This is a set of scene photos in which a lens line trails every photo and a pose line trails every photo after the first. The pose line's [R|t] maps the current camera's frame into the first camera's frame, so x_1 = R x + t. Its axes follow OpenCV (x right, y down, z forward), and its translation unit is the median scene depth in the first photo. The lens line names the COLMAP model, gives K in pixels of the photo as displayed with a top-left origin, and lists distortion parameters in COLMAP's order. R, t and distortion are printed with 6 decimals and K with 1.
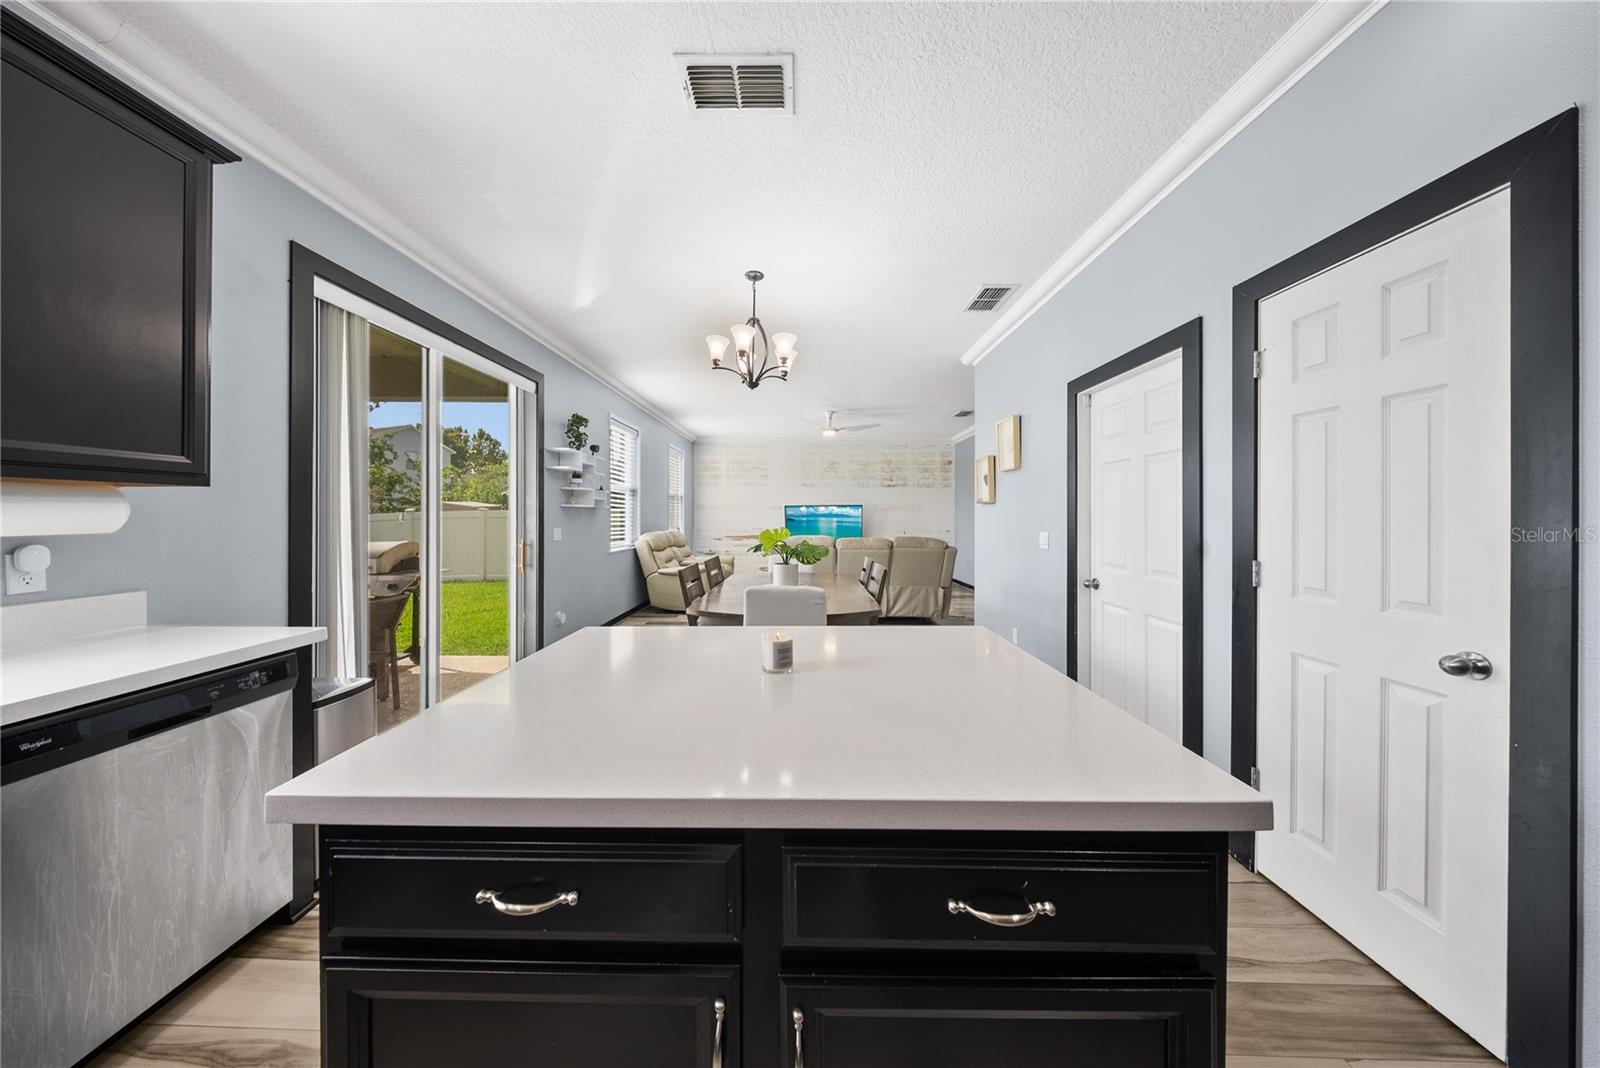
lens RADIAL K [[480.9, 0, 794.0], [0, 480.9, 517.9], [0, 0, 1]] dist [-0.002063, -0.000175]
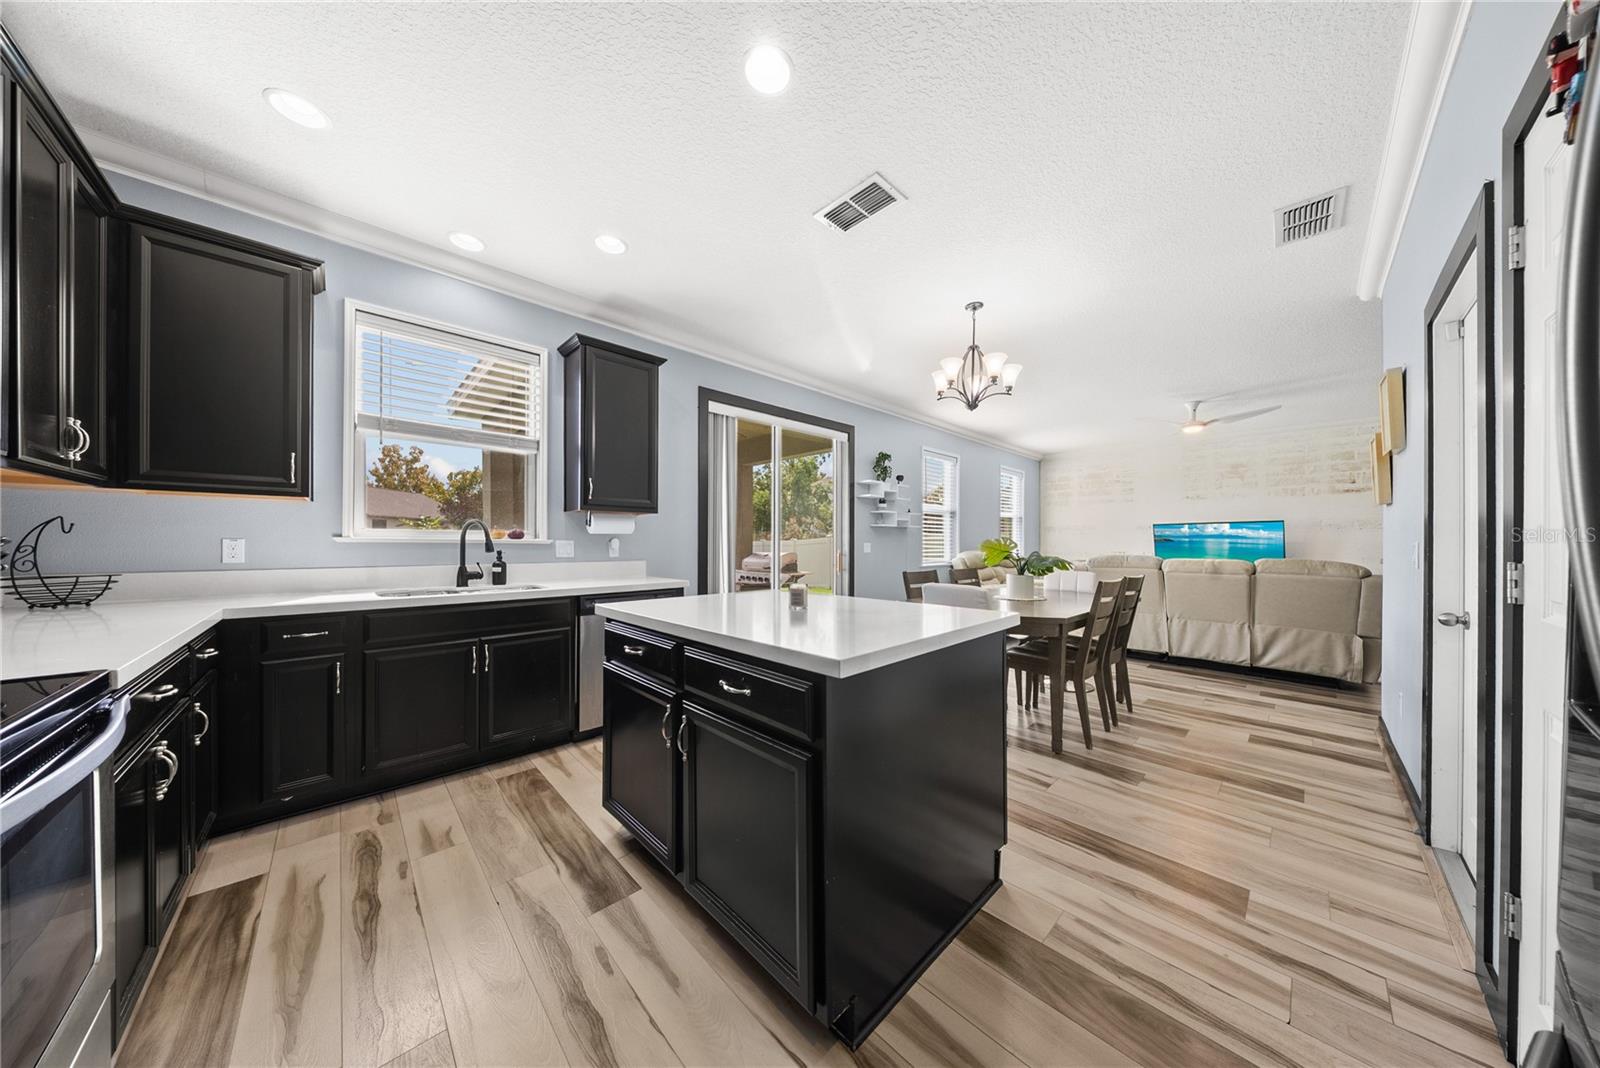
lens RADIAL K [[480.9, 0, 796.2], [0, 480.9, 541.1], [0, 0, 1]] dist [-0.002063, -0.000175]
pose [[0.699627, -0.003199, -0.714501, 0.280972], [-0.004646, 0.999948, -0.009026, 0.027262], [0.714493, 0.009634, 0.699576, -0.031809]]
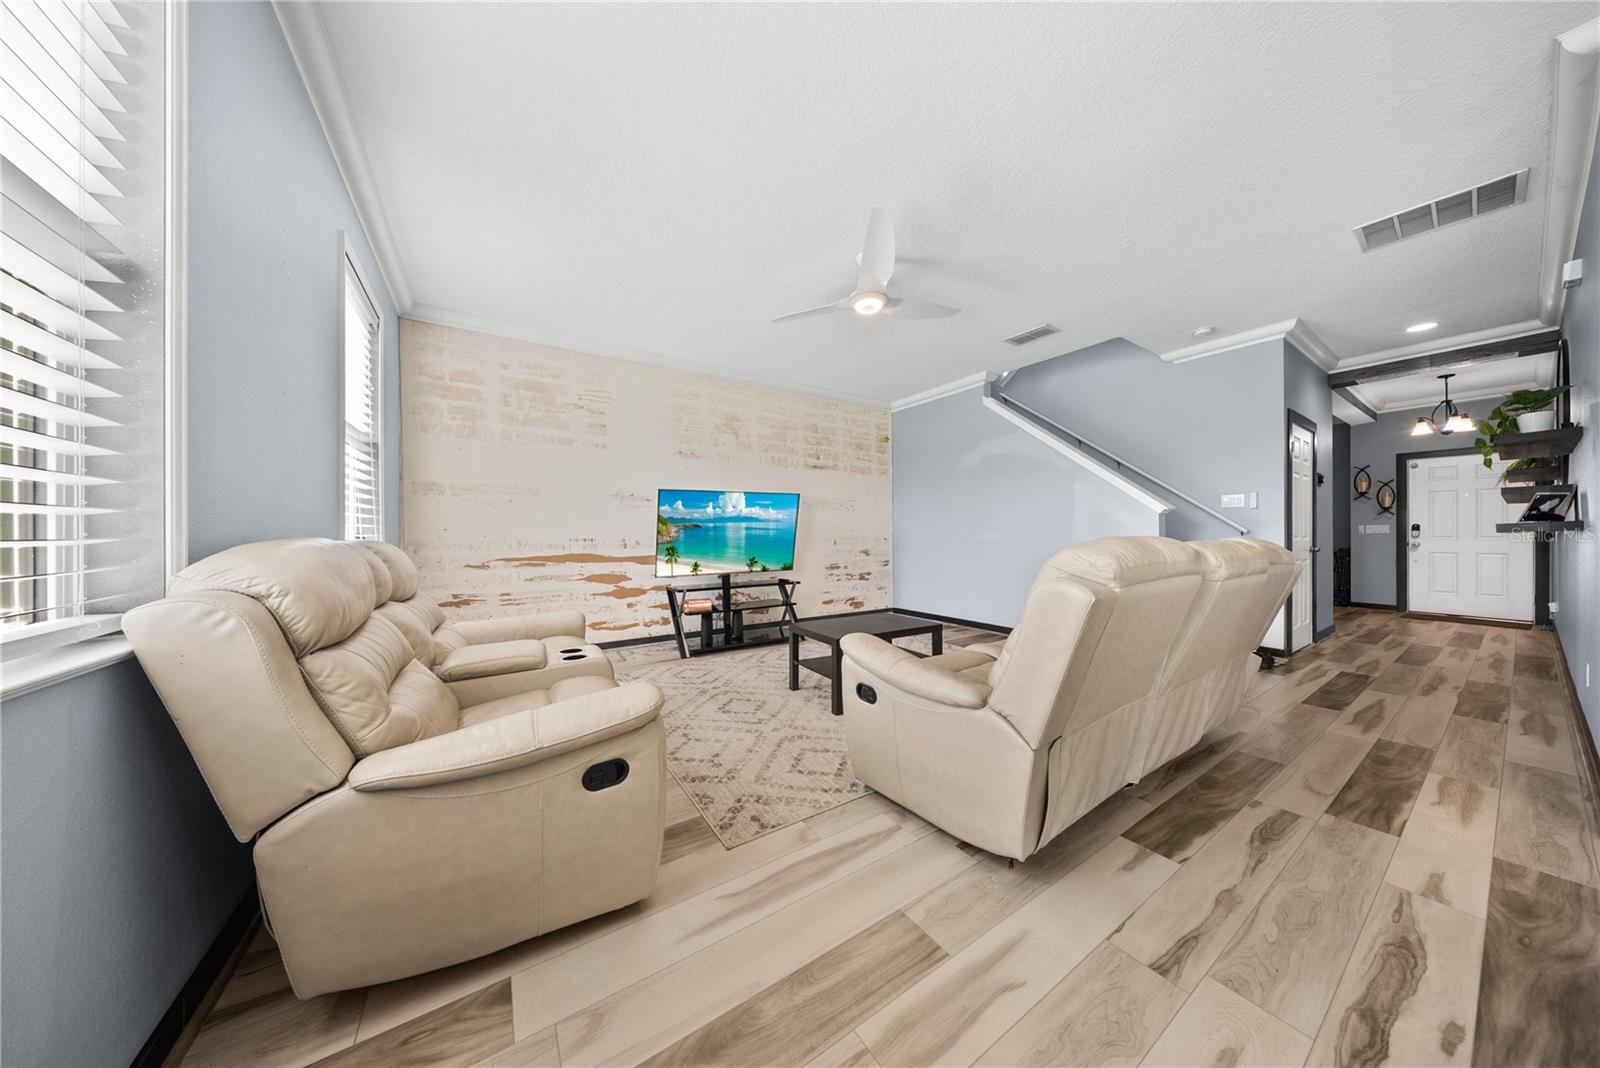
lens RADIAL K [[480.9, 0, 793.6], [0, 480.9, 533.6], [0, 0, 1]] dist [-0.002063, -0.000175]
pose [[0.823043, -0.007942, 0.567924, -0.348369], [0.013700, 0.999889, -0.005870, 0.041021], [-0.567814, 0.012612, 0.823060, 1.076441]]
